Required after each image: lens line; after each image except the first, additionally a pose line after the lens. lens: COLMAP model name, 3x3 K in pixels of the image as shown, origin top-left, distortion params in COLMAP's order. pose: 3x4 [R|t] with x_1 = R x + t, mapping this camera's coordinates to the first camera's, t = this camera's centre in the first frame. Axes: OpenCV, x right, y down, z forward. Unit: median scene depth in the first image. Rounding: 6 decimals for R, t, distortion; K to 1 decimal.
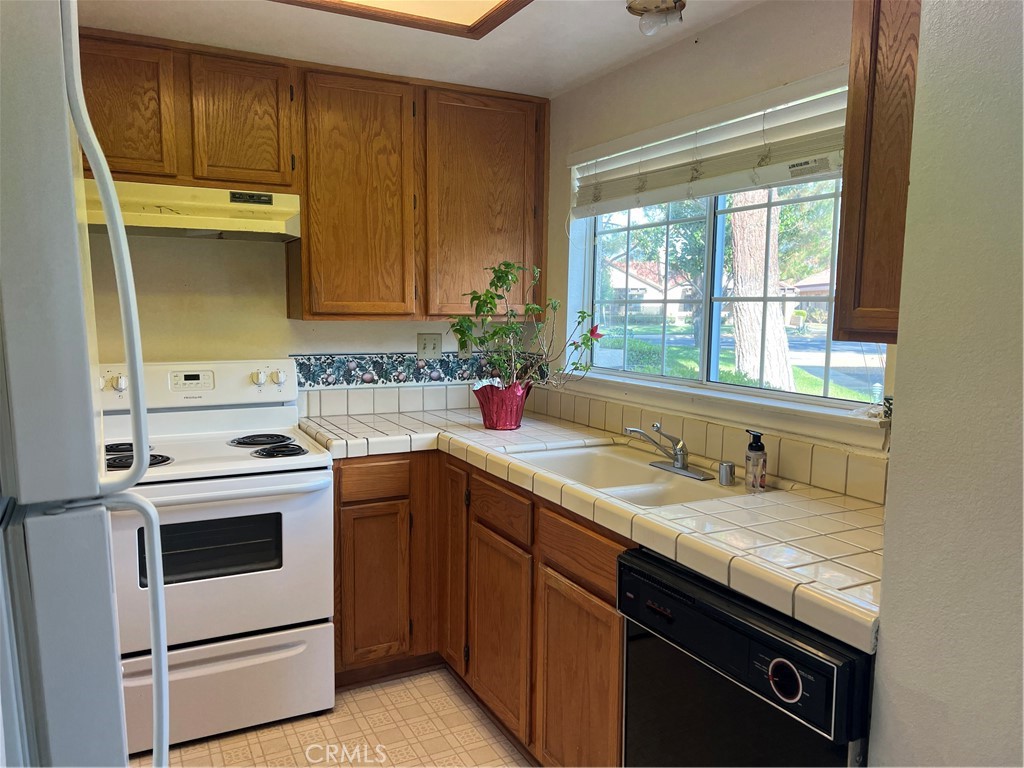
lens RADIAL K [[762.2, 0, 512.0], [0, 762.2, 384.0], [0, 0, 1]] dist [0.061188, -0.138402]
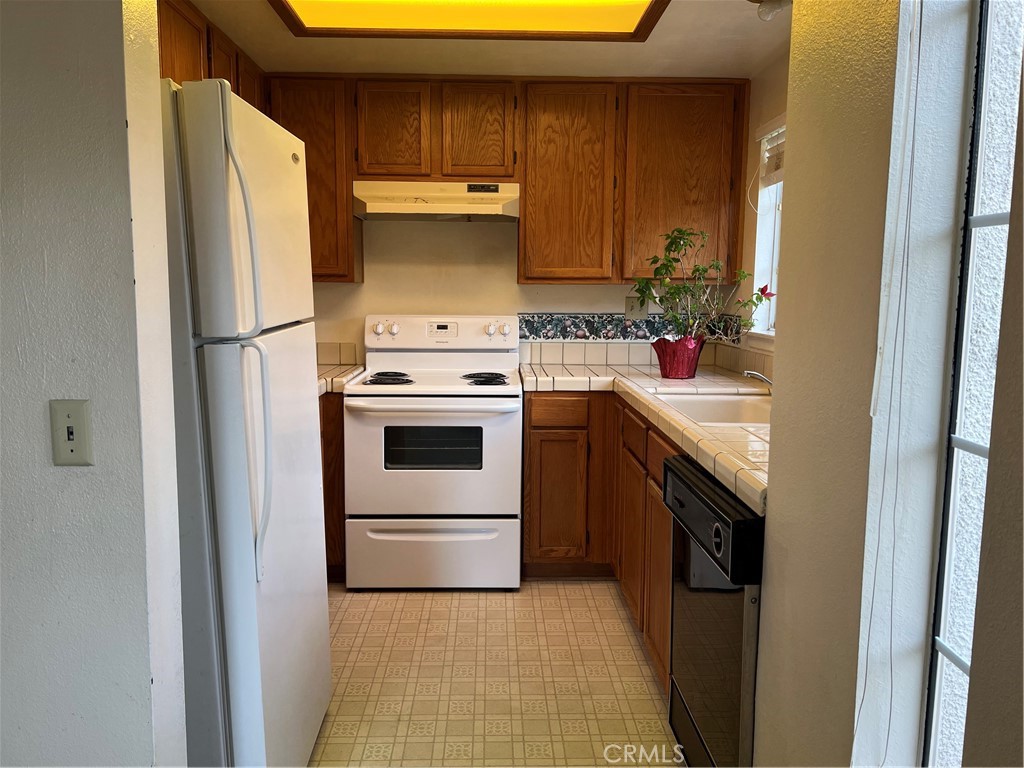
lens RADIAL K [[787.5, 0, 512.0], [0, 787.5, 384.0], [0, 0, 1]] dist [0.068739, -0.252319]
pose [[0.890213, 0.048159, -0.452991, 0.309201], [-0.044931, 0.998830, 0.017892, 0.059094], [0.453323, 0.004426, 0.891335, -0.157569]]
